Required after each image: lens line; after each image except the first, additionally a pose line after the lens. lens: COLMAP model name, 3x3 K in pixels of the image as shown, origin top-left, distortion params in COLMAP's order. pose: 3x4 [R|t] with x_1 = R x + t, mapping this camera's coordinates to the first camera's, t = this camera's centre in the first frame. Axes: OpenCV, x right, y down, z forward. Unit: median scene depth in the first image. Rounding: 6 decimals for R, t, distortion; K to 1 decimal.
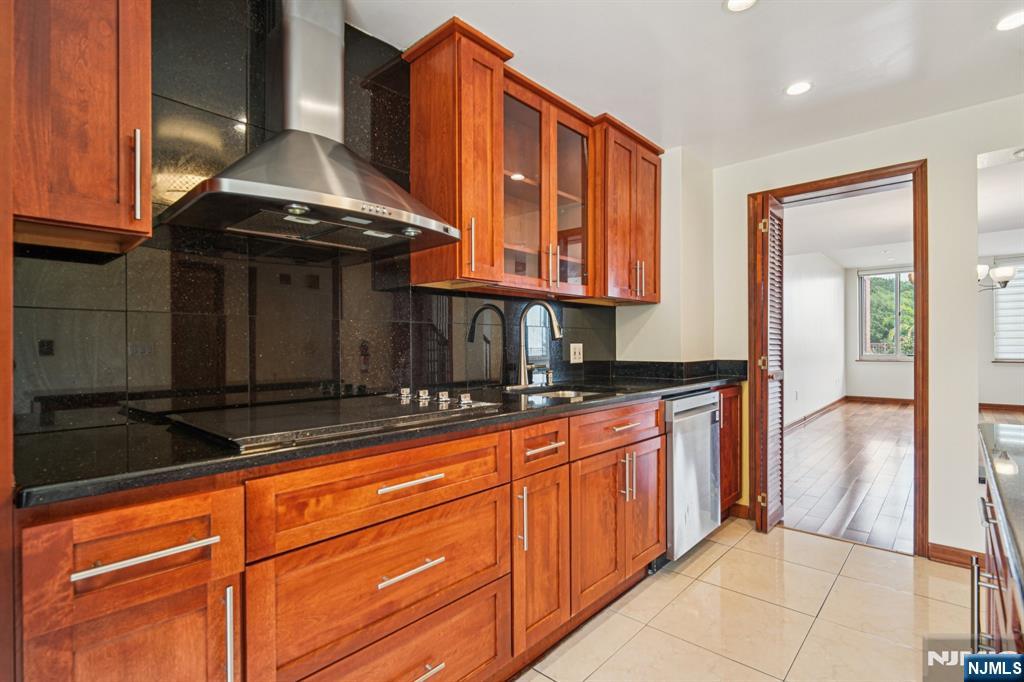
lens RADIAL K [[478.6, 0, 508.8], [0, 478.6, 346.3], [0, 0, 1]] dist [-0.006205, -0.001402]
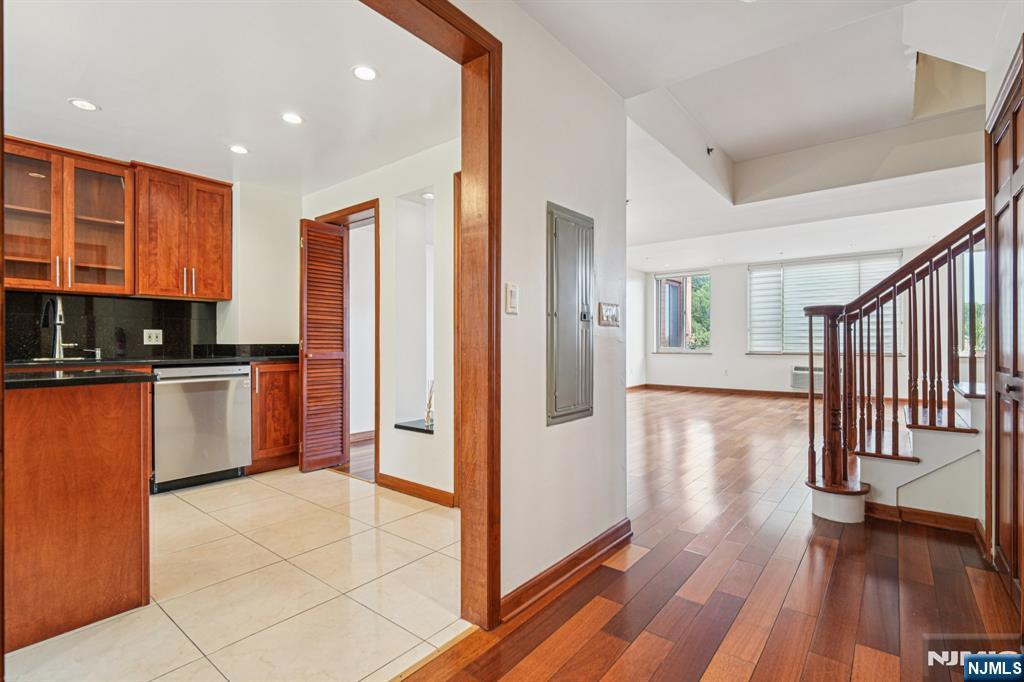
lens RADIAL K [[478.6, 0, 514.5], [0, 478.6, 343.9], [0, 0, 1]] dist [-0.006205, -0.001402]
pose [[0.997671, 0.003572, 0.068114, 1.029788], [-0.003575, 0.999994, -0.000082, 0.029339], [-0.068114, -0.000161, 0.997678, -0.369989]]
